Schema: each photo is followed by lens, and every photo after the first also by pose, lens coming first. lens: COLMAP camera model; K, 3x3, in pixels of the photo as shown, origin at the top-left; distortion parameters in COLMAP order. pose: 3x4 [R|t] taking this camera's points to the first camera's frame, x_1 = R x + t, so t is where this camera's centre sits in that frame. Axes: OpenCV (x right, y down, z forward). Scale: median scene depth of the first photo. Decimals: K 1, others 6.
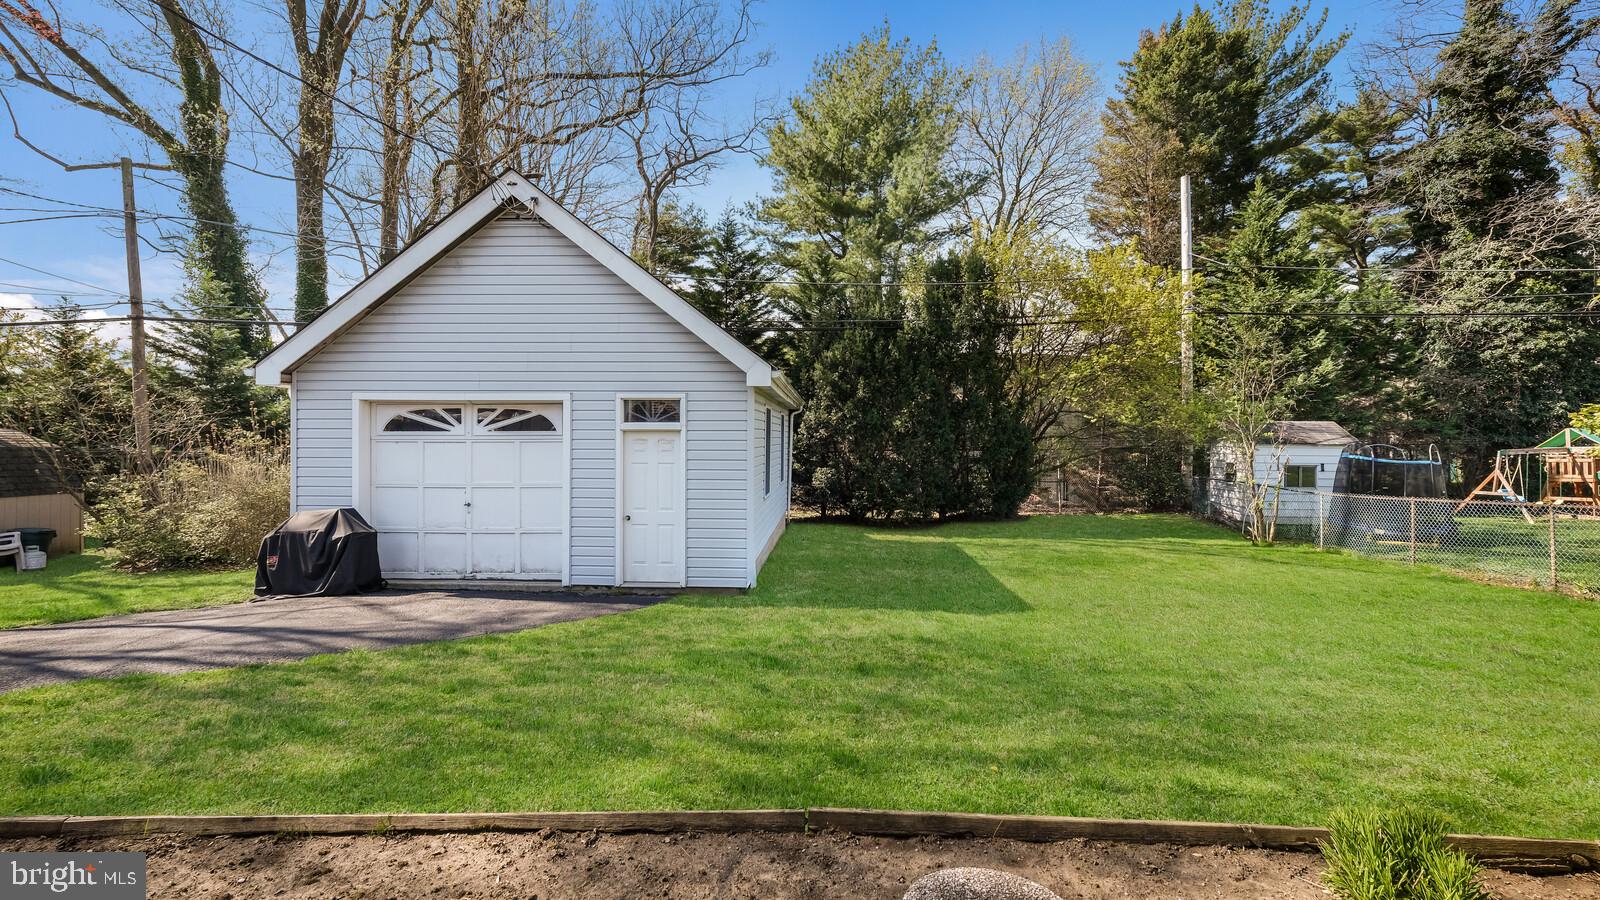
lens RADIAL K [[689.2, 0, 800.8], [0, 689.2, 427.2], [0, 0, 1]] dist [0.016995, 0.000319]
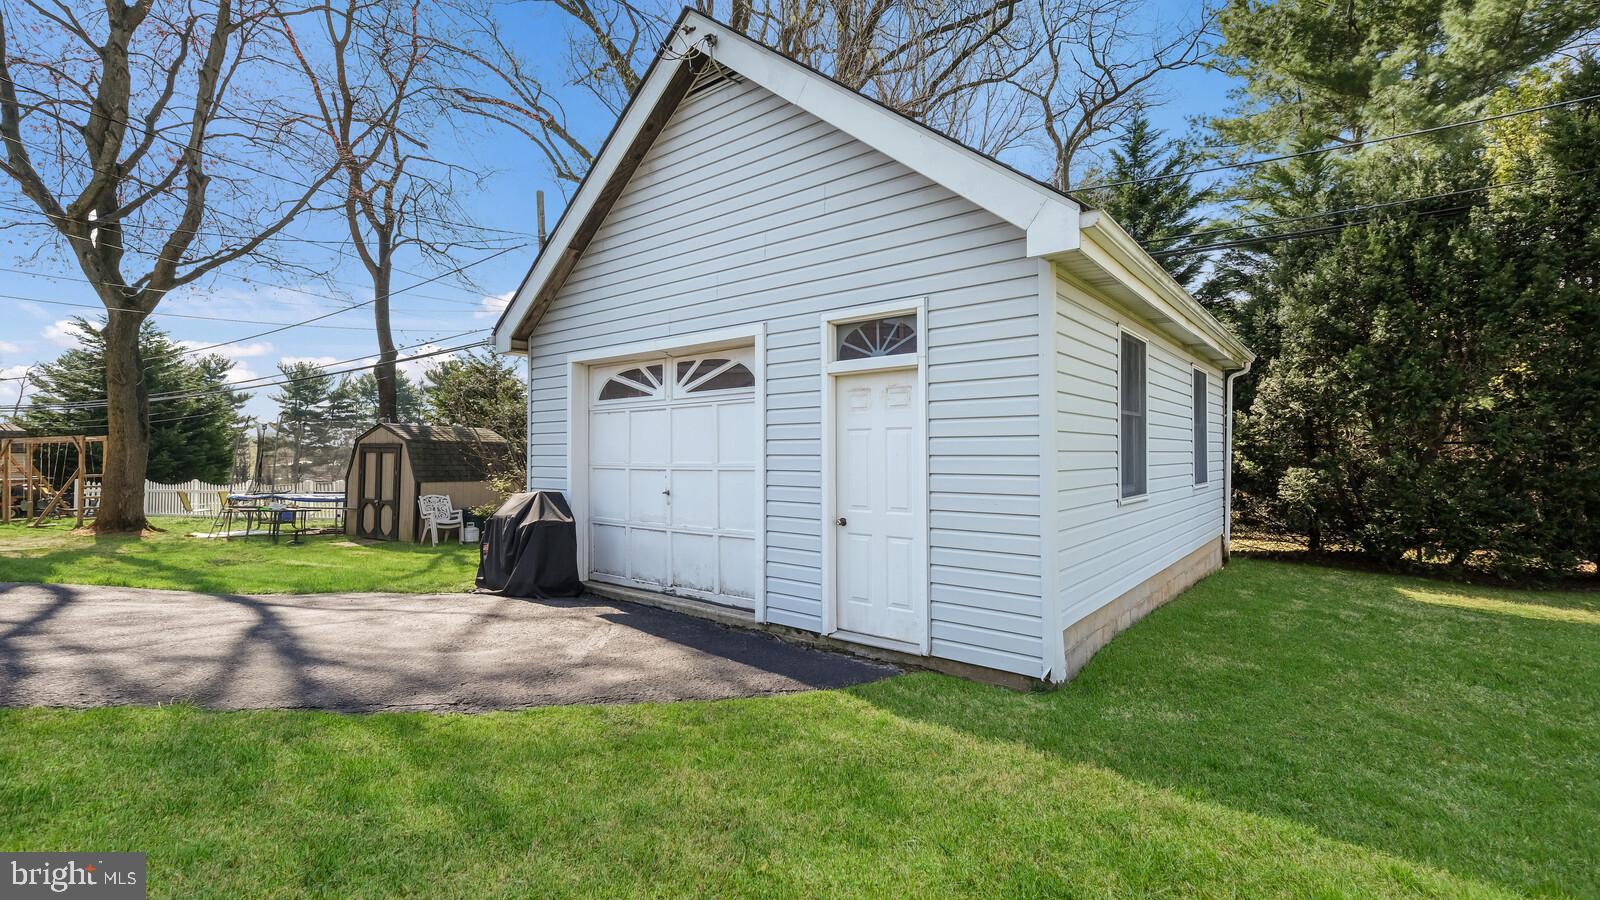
lens RADIAL K [[694.0, 0, 798.6], [0, 694.0, 436.6], [0, 0, 1]] dist [0.014460, 0.000377]
pose [[0.808215, -0.020728, -0.588522, 0.038694], [0.013760, 0.999772, -0.016316, 0.036259], [0.588726, 0.005088, 0.808316, 0.265467]]
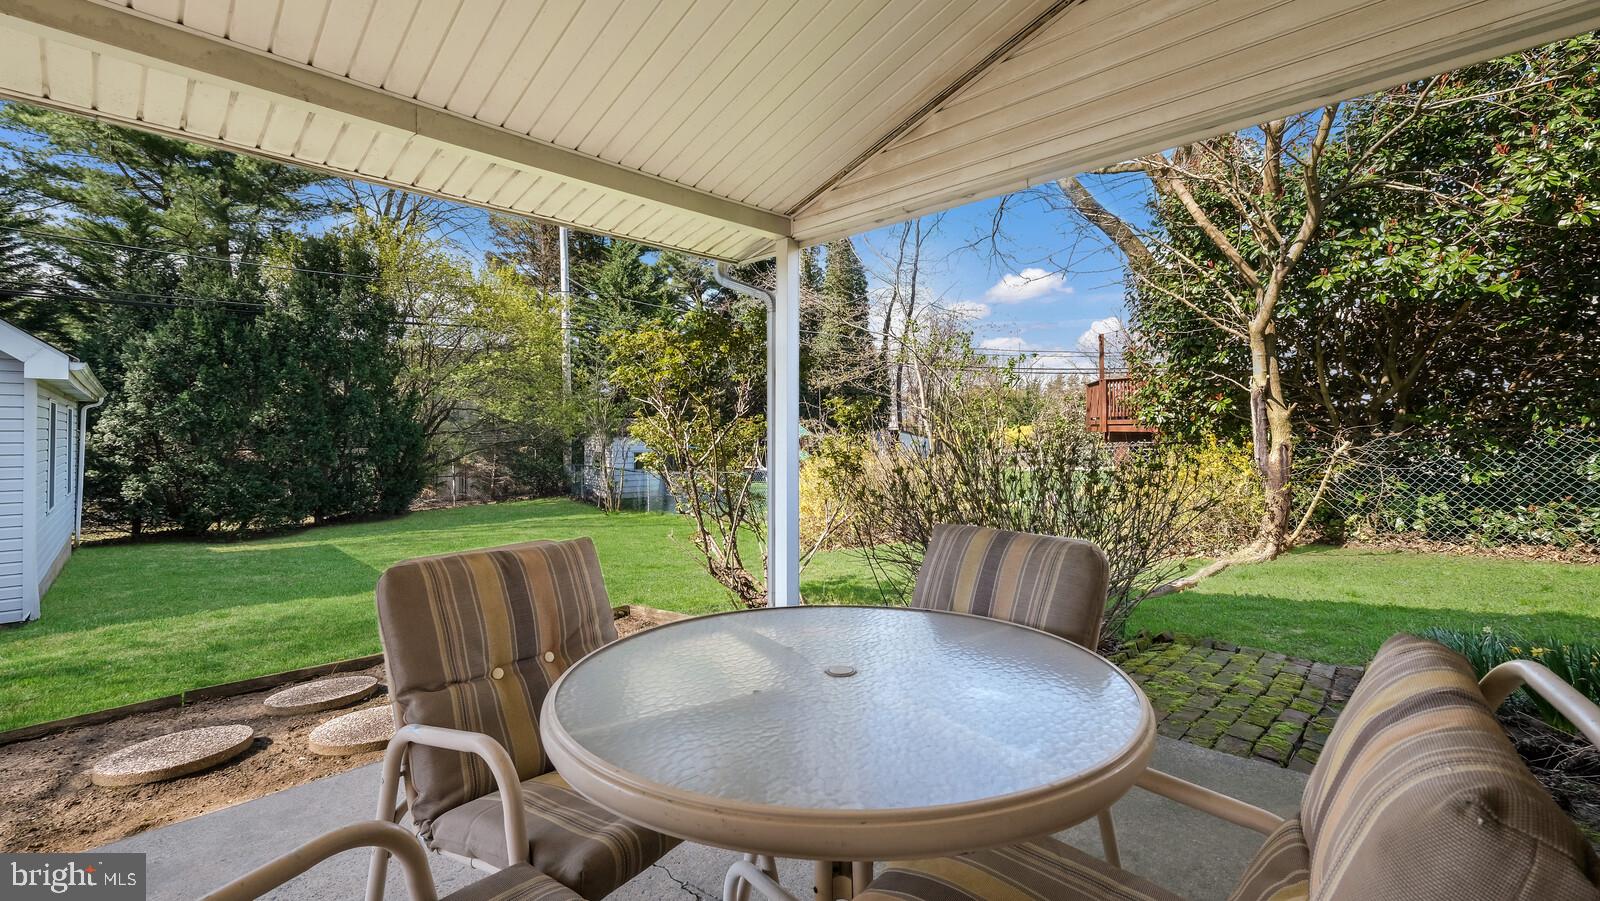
lens RADIAL K [[689.2, 0, 800.8], [0, 689.2, 427.7], [0, 0, 1]] dist [0.016995, 0.000319]
pose [[0.692904, -0.004724, 0.721014, -0.021782], [-0.002560, 0.999956, 0.009011, -0.005151], [-0.721025, -0.008090, 0.692862, -0.133077]]
